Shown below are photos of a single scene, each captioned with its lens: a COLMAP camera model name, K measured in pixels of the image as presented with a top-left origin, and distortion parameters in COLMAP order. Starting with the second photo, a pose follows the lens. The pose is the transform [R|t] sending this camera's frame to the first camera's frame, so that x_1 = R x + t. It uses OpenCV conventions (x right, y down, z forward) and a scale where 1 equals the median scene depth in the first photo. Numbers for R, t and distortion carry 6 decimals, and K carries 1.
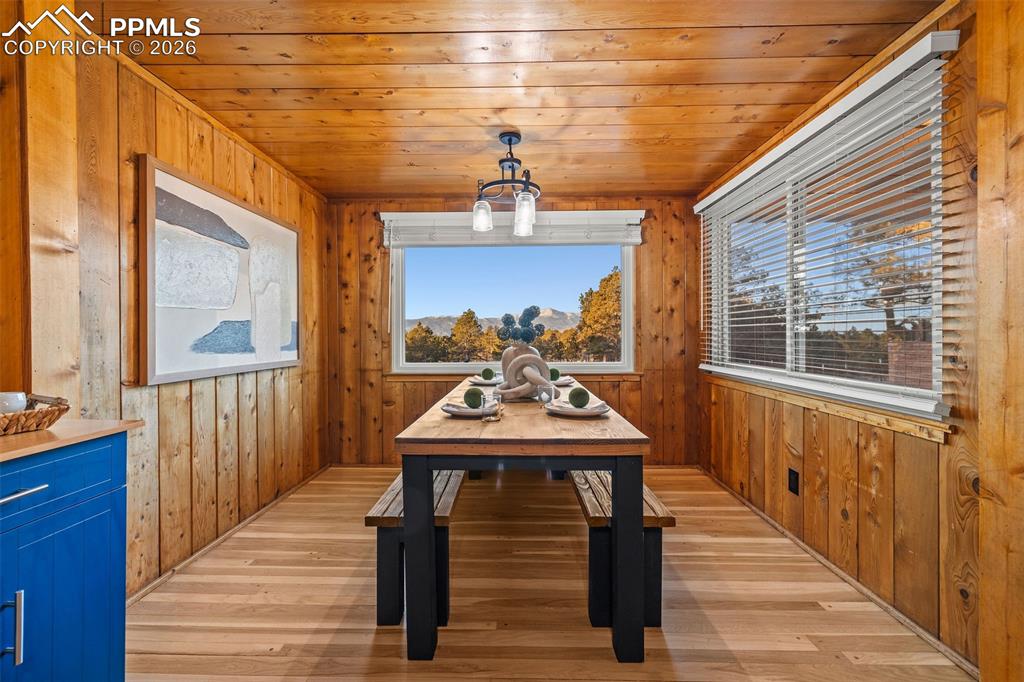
lens RADIAL K [[431.3, 0, 507.7], [0, 431.3, 339.2], [0, 0, 1]] dist [0.000296, -0.000673]
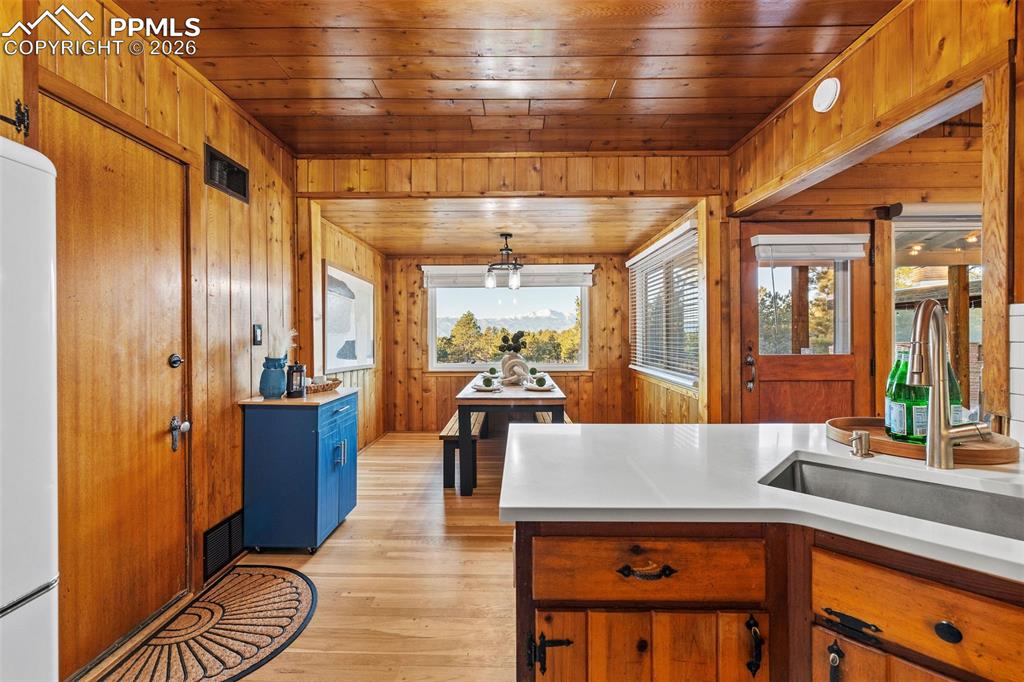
lens RADIAL K [[431.3, 0, 517.4], [0, 431.3, 340.0], [0, 0, 1]] dist [0.000296, -0.000673]
pose [[0.999677, -0.000661, 0.025418, 0.004282], [0.000645, 1.000000, 0.000642, -0.031116], [-0.025418, -0.000626, 0.999677, -0.523051]]
